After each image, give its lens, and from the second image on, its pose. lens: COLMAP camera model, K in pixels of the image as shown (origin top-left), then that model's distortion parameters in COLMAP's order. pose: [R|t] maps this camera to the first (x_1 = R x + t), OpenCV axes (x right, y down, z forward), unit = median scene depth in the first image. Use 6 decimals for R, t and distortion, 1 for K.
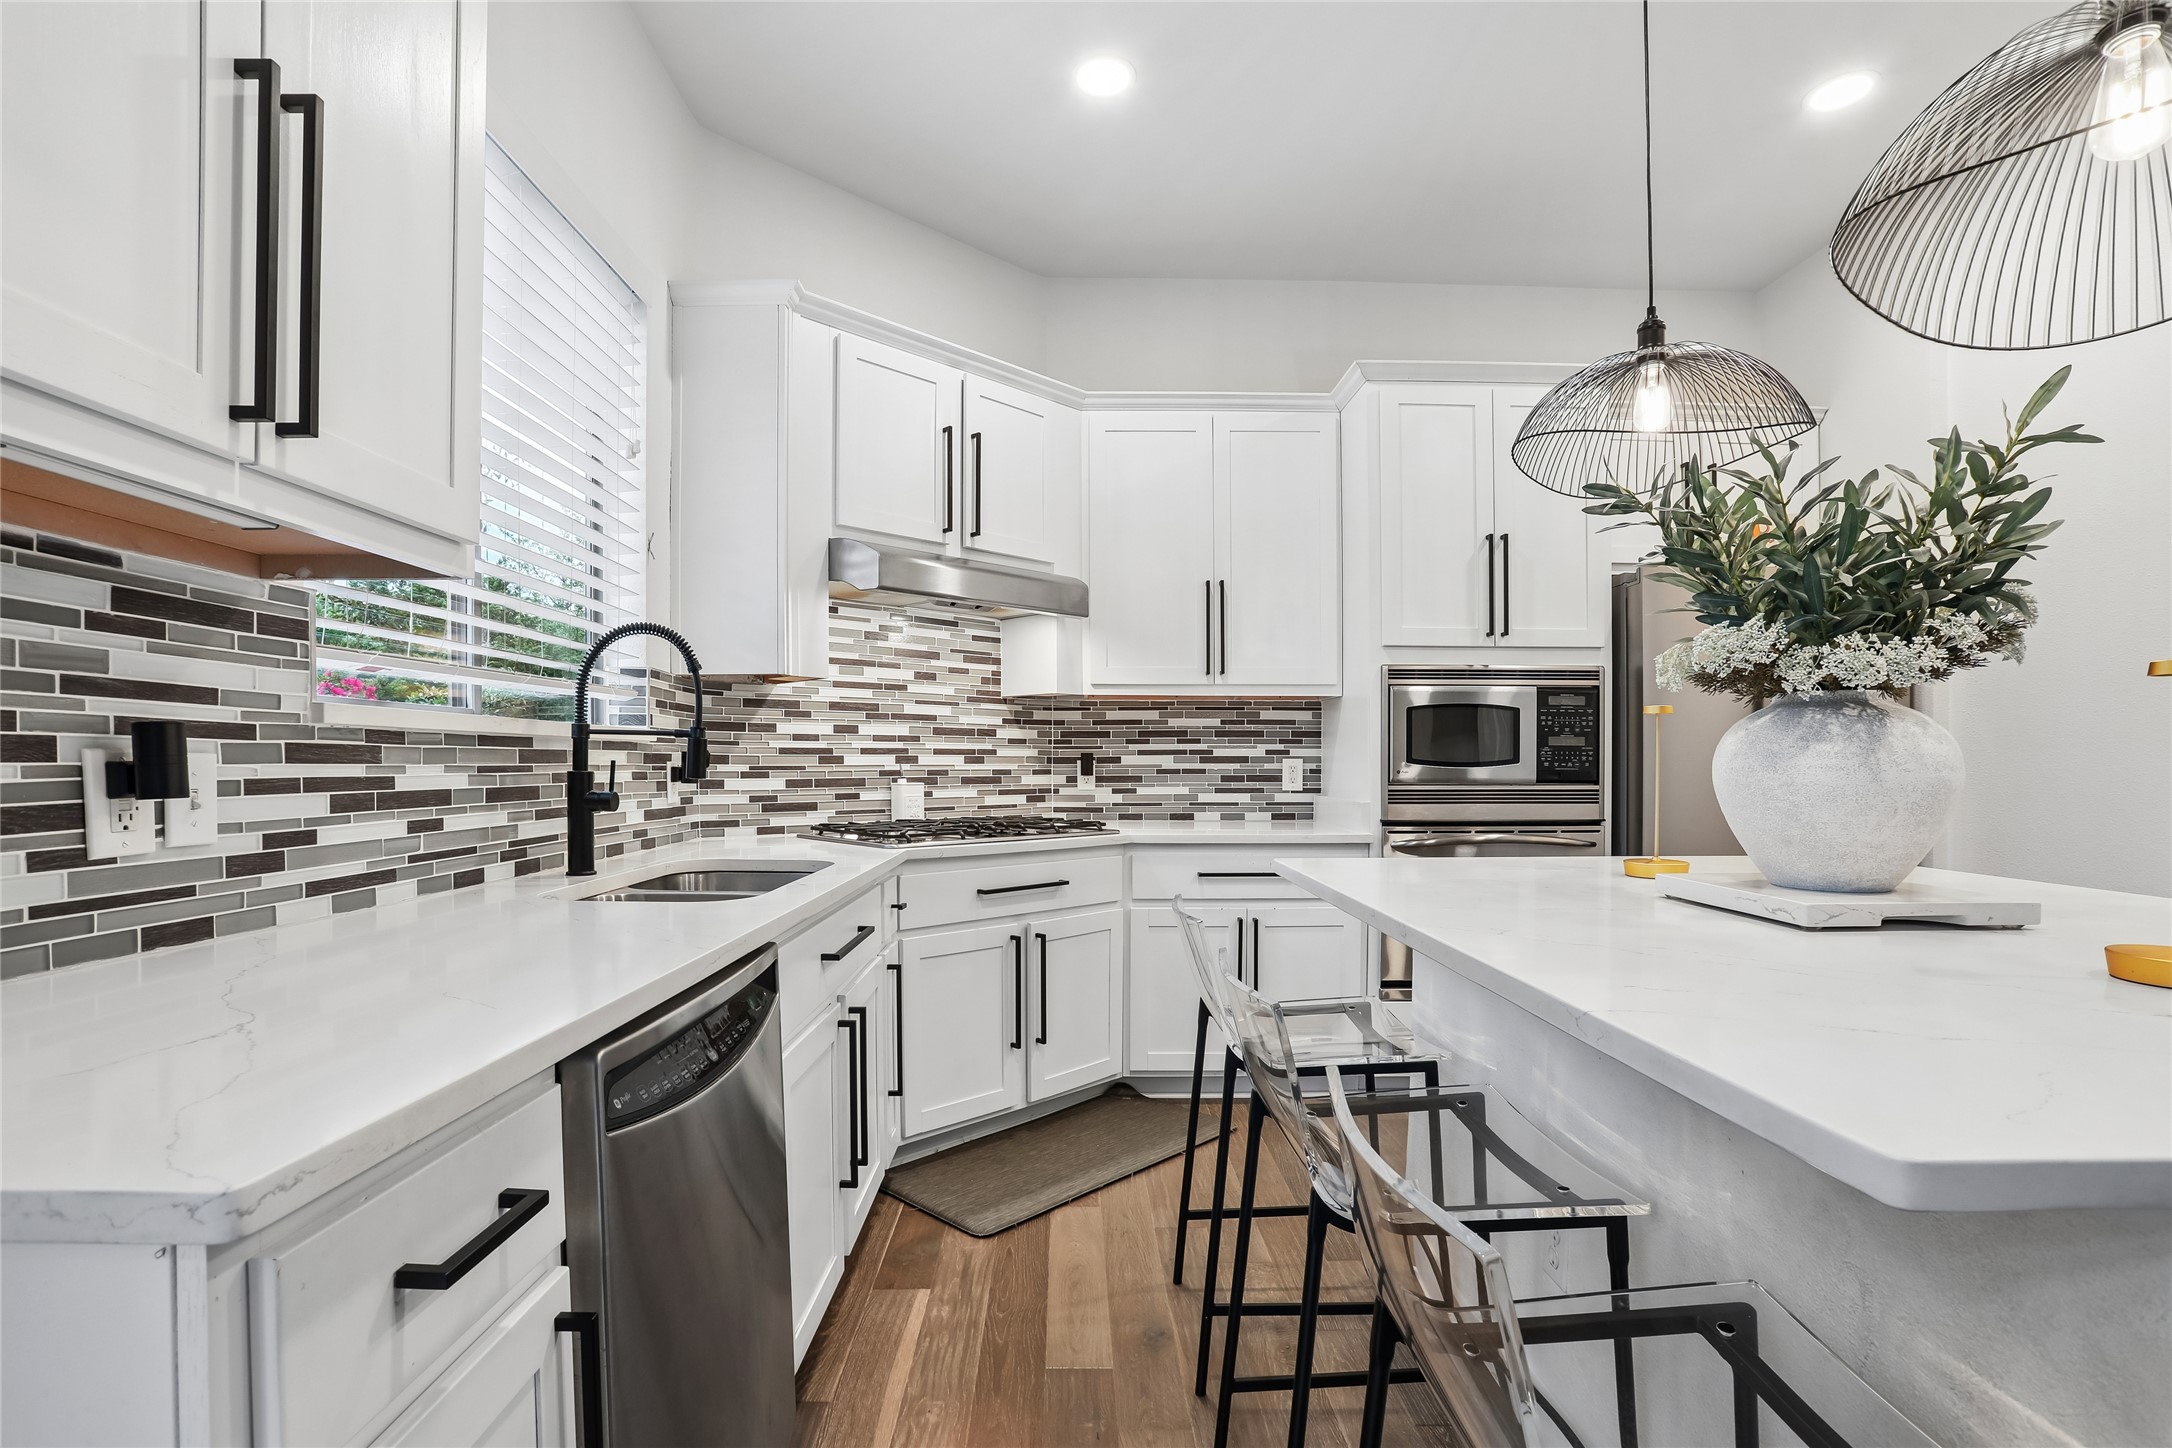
lens RADIAL K [[1018.1, 0, 1088.0], [0, 1018.1, 746.7], [0, 0, 1]] dist [-0.094320, 0.039222]
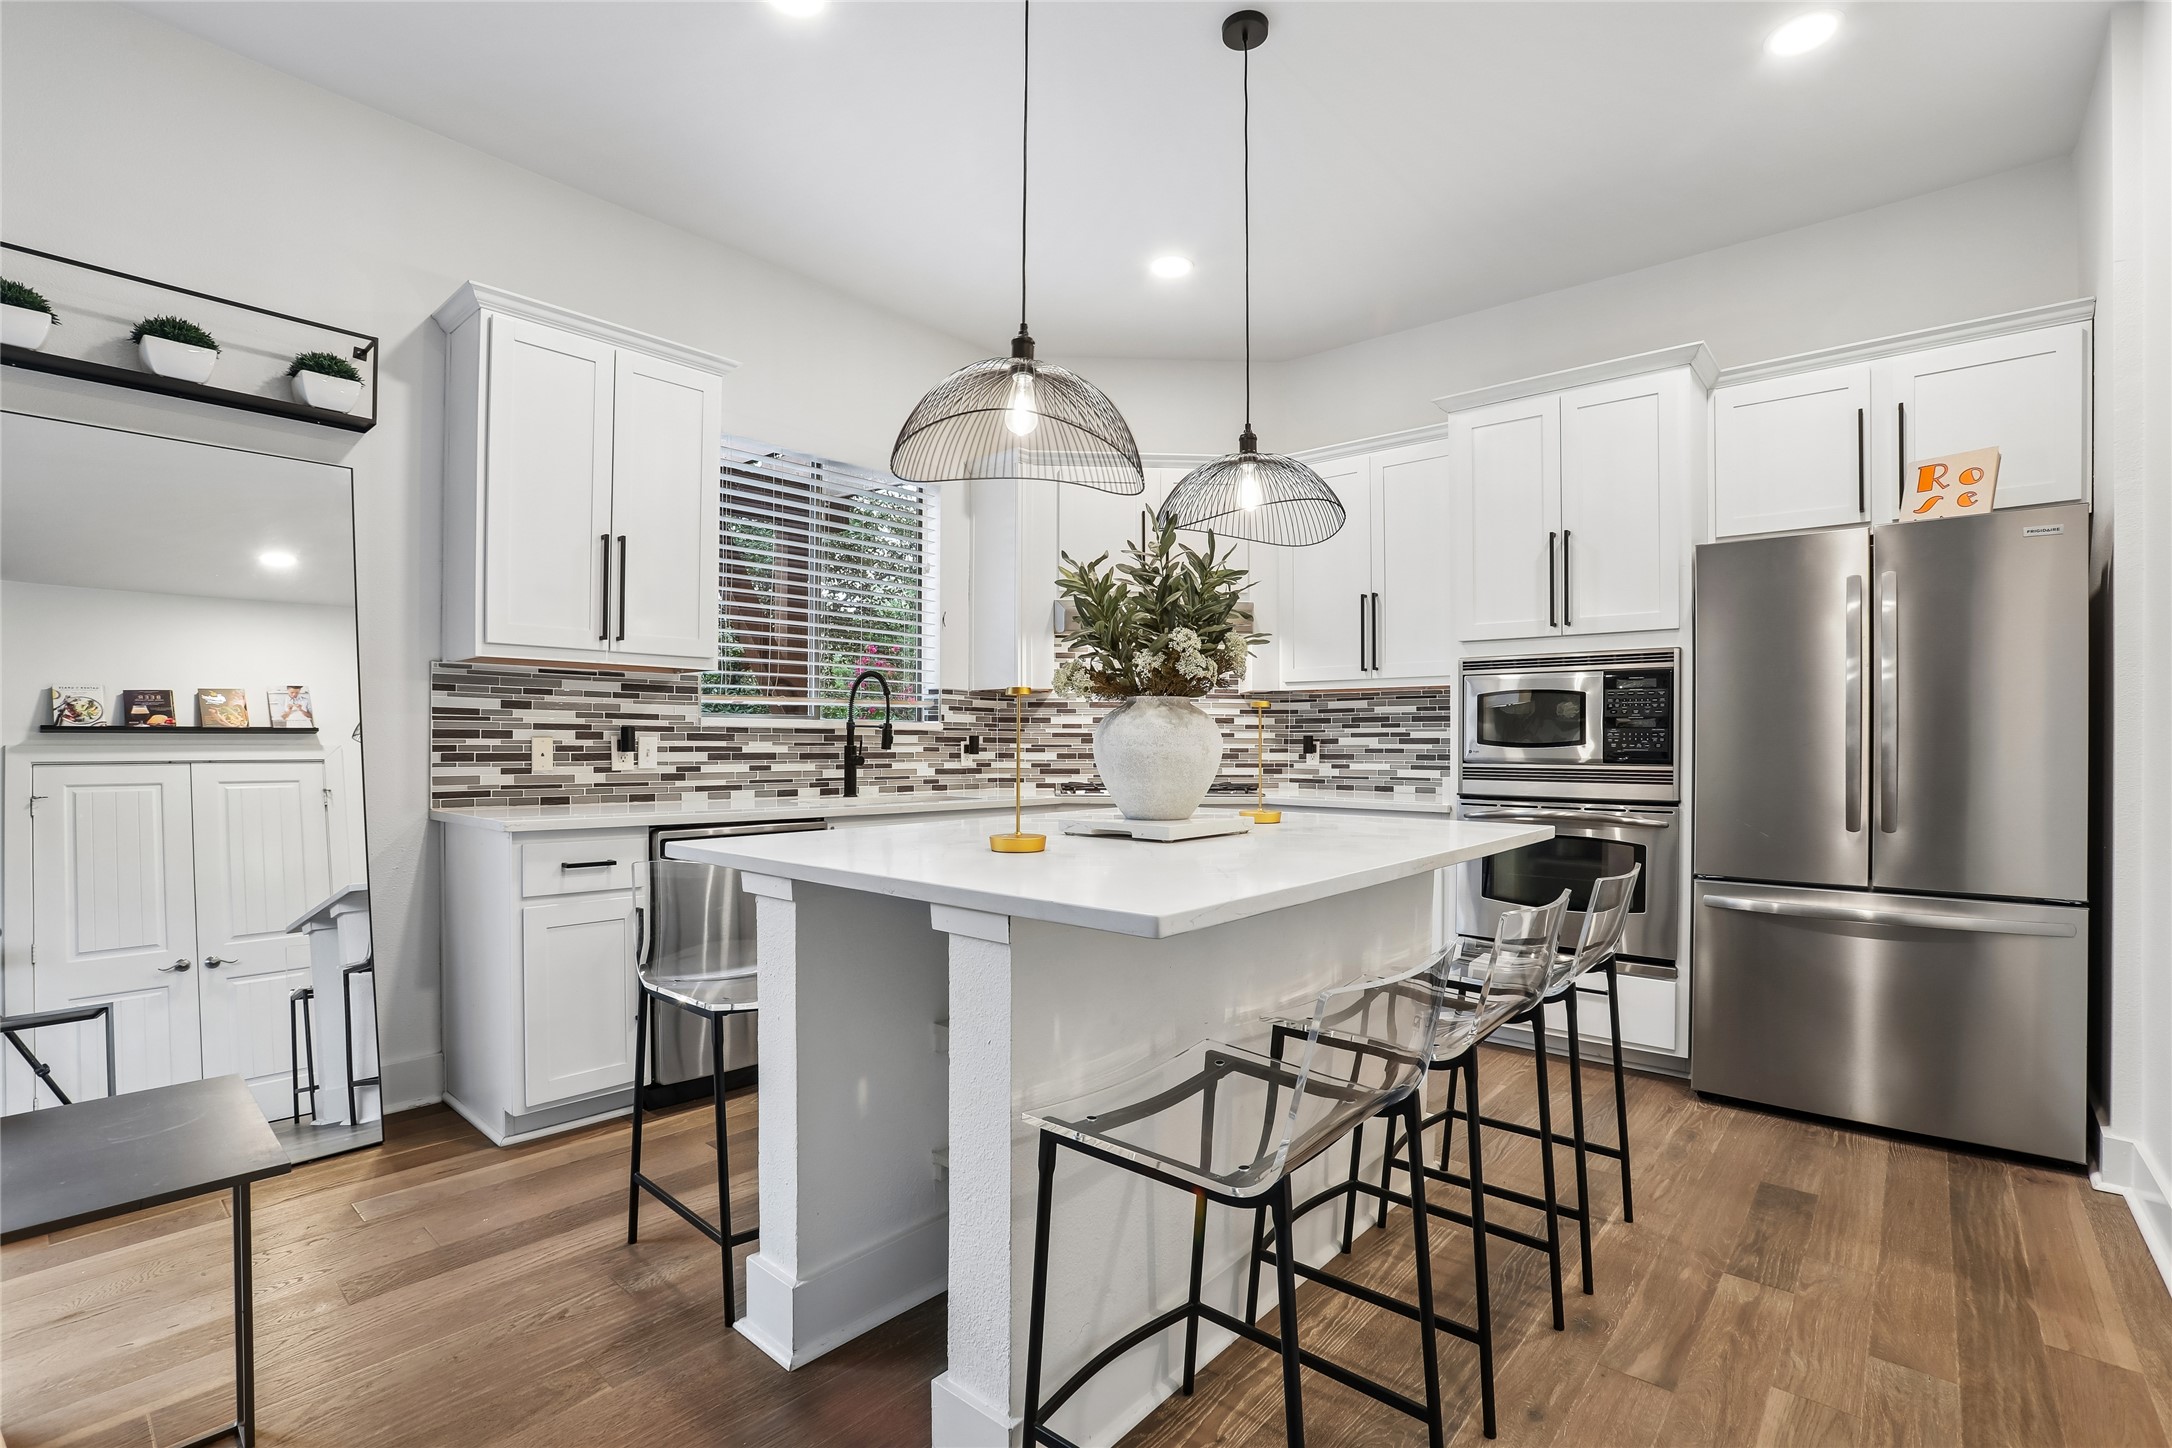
lens RADIAL K [[1018.1, 0, 1088.0], [0, 1018.1, 746.7], [0, 0, 1]] dist [-0.094320, 0.039222]
pose [[0.754386, 0.003641, -0.656421, 0.770342], [0.006738, 0.999889, 0.013290, 0.001745], [0.656396, -0.014449, 0.754278, -0.153046]]
